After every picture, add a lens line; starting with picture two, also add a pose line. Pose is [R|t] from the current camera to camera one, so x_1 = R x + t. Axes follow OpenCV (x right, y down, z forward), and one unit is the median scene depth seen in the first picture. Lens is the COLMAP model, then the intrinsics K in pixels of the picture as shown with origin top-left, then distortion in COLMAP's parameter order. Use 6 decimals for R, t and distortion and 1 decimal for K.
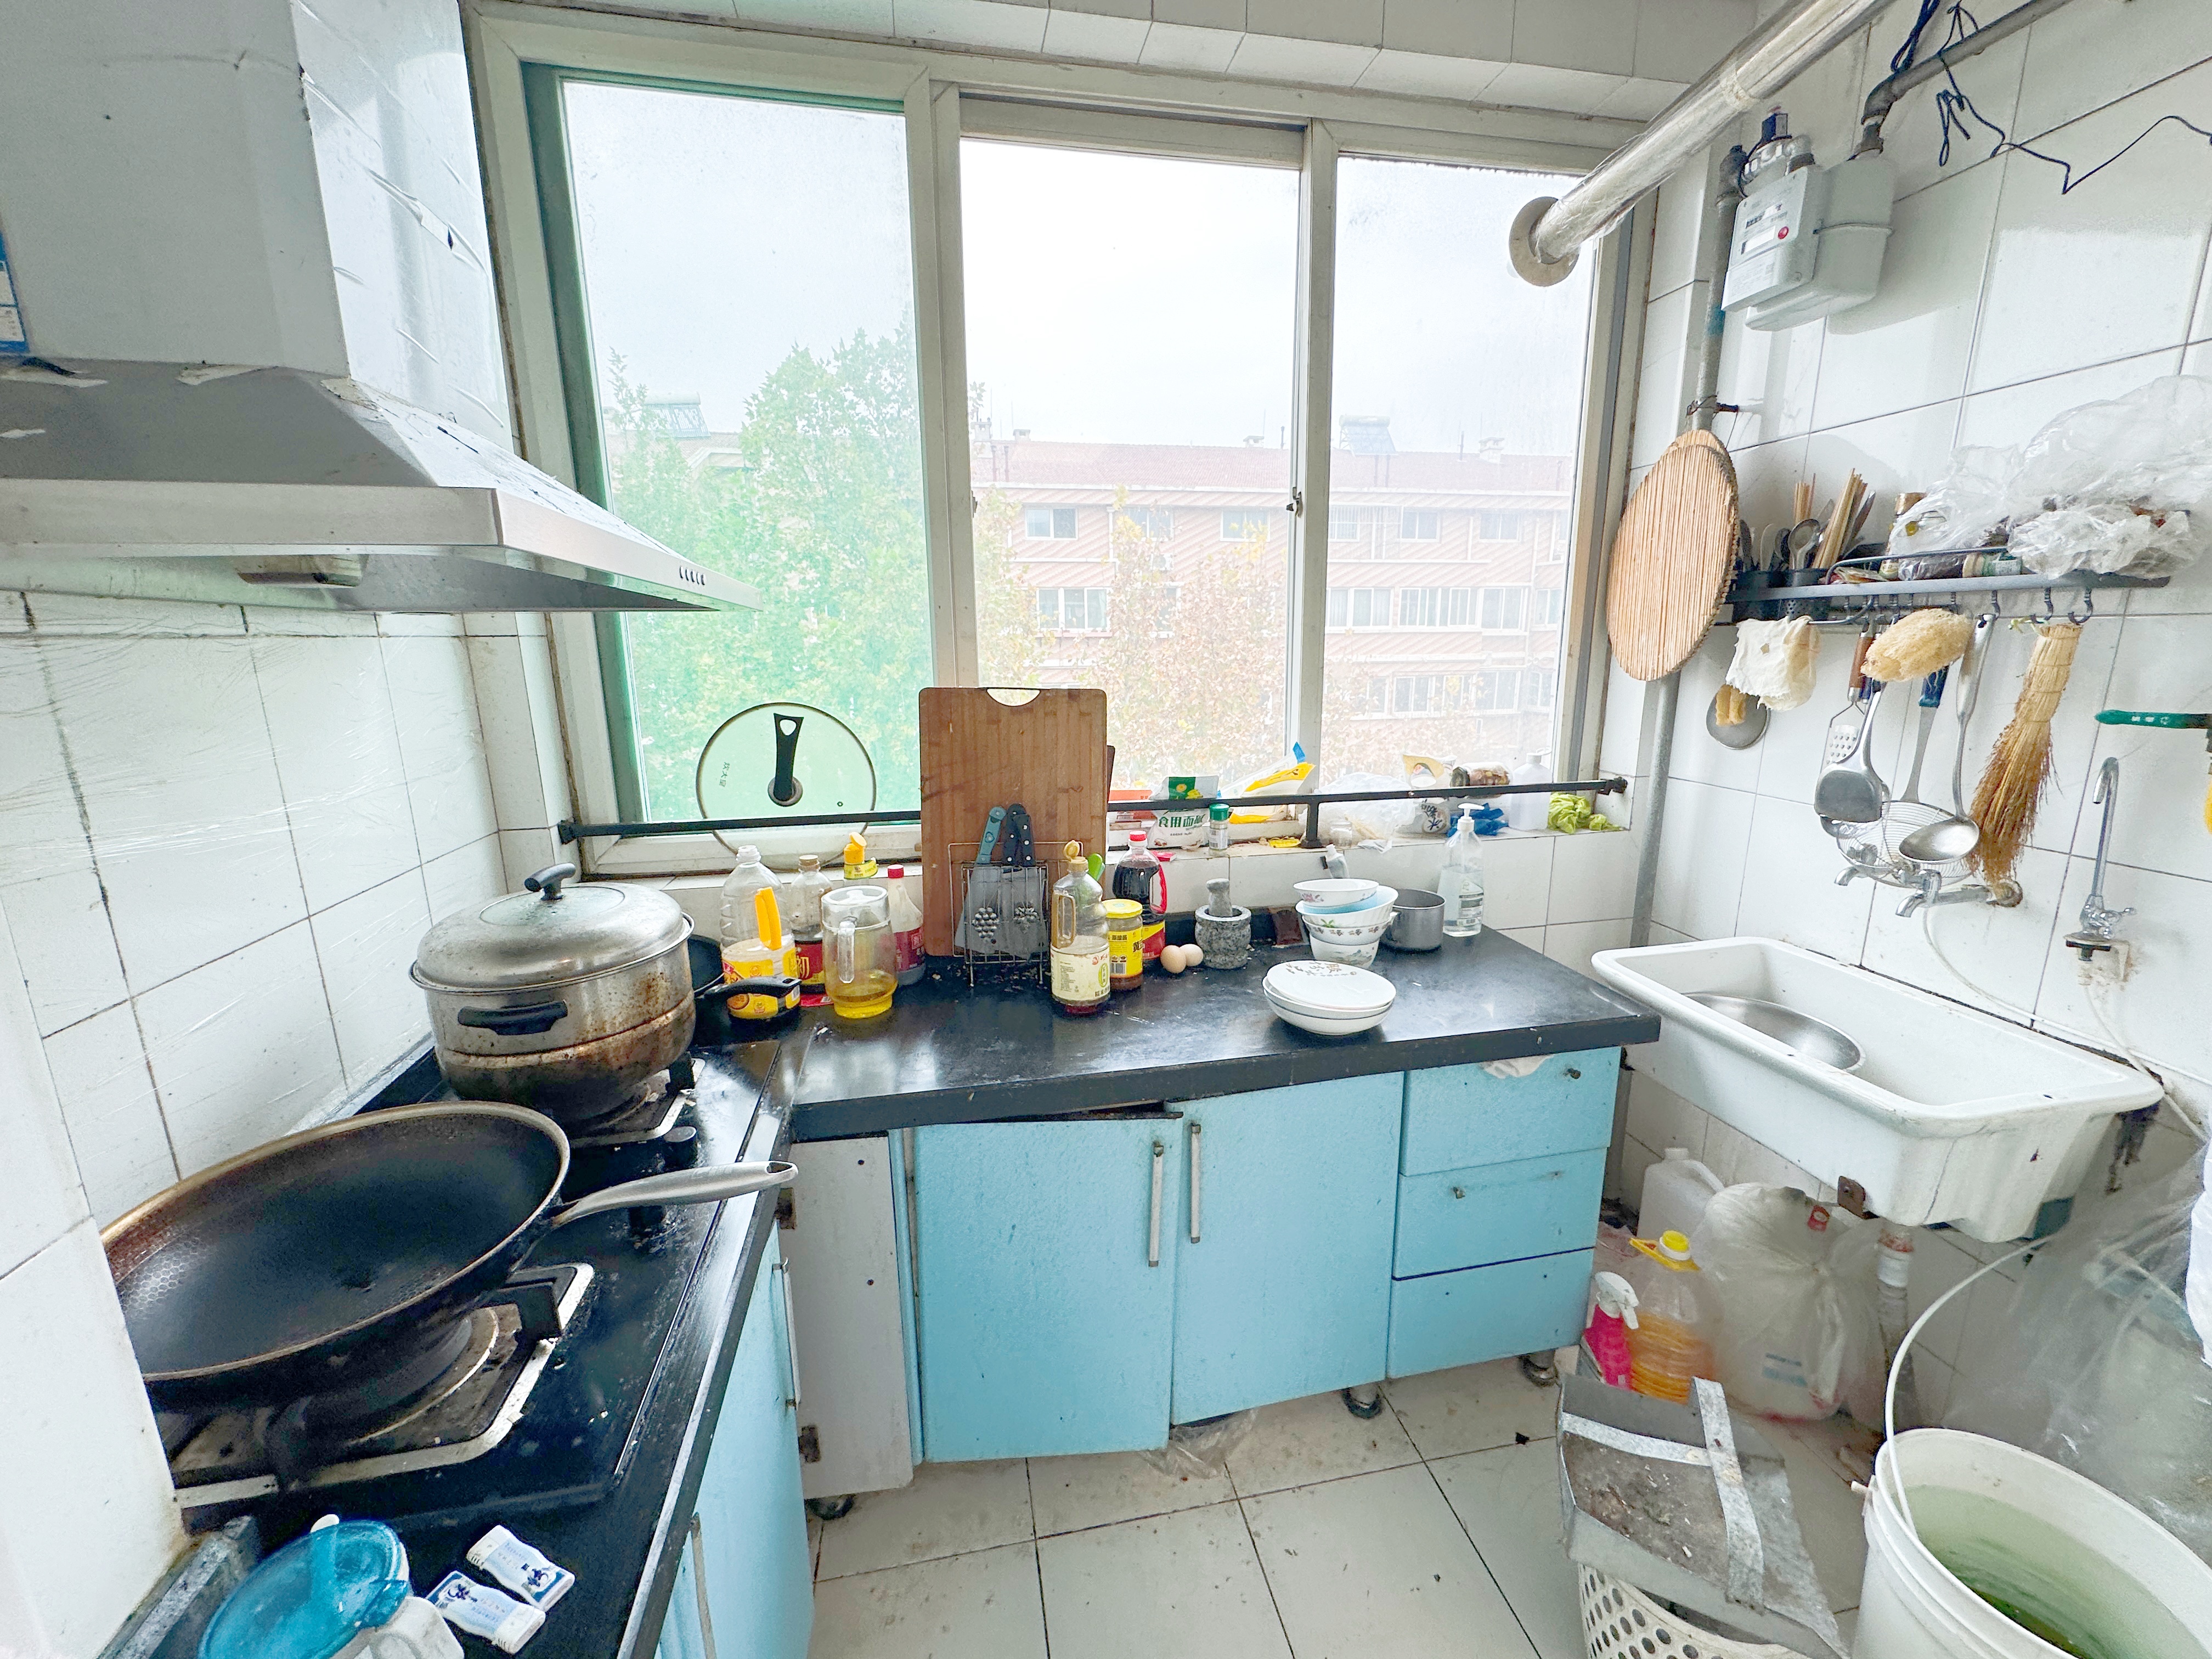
lens RADIAL K [[890.8, 0, 1113.6], [0, 890.8, 841.1], [0, 0, 1]] dist [-0.010321, -0.000068]
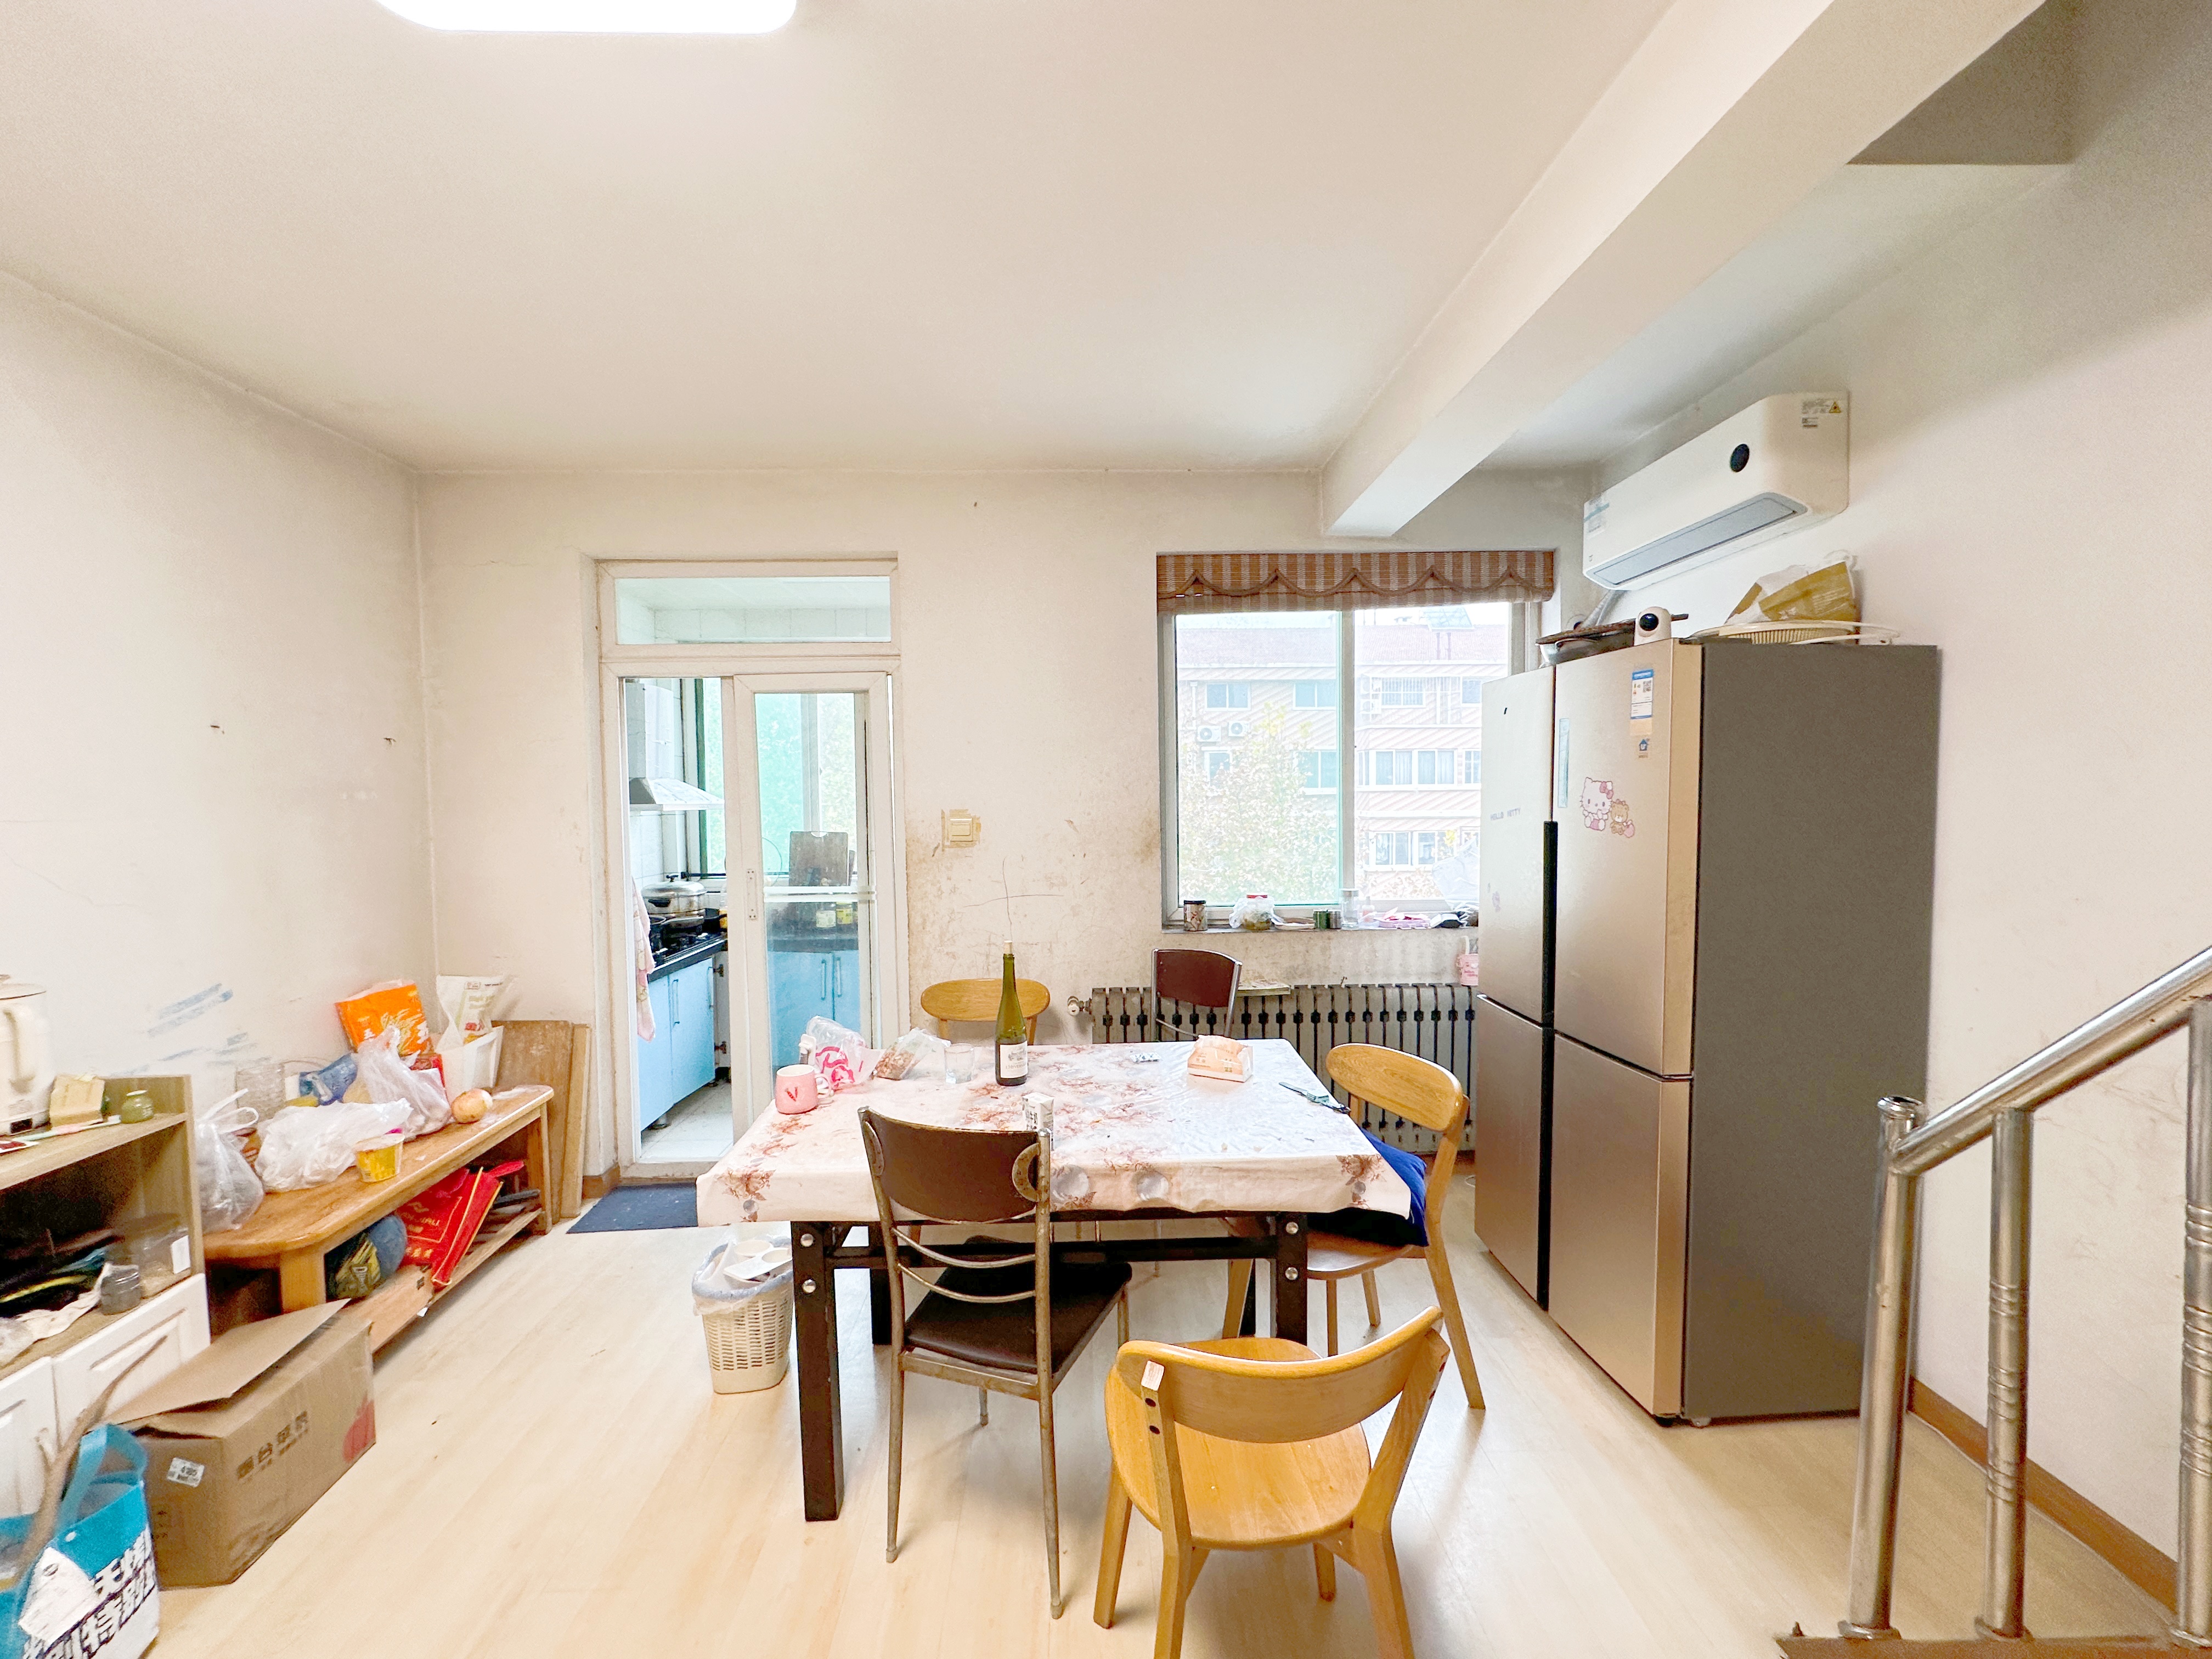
lens RADIAL K [[890.8, 0, 1114.1], [0, 890.8, 838.7], [0, 0, 1]] dist [-0.010321, -0.000068]
pose [[0.988546, 0.015012, -0.150170, 0.068169], [-0.039935, 0.985592, -0.164361, 0.016043], [0.145539, 0.168475, 0.974902, -0.093418]]
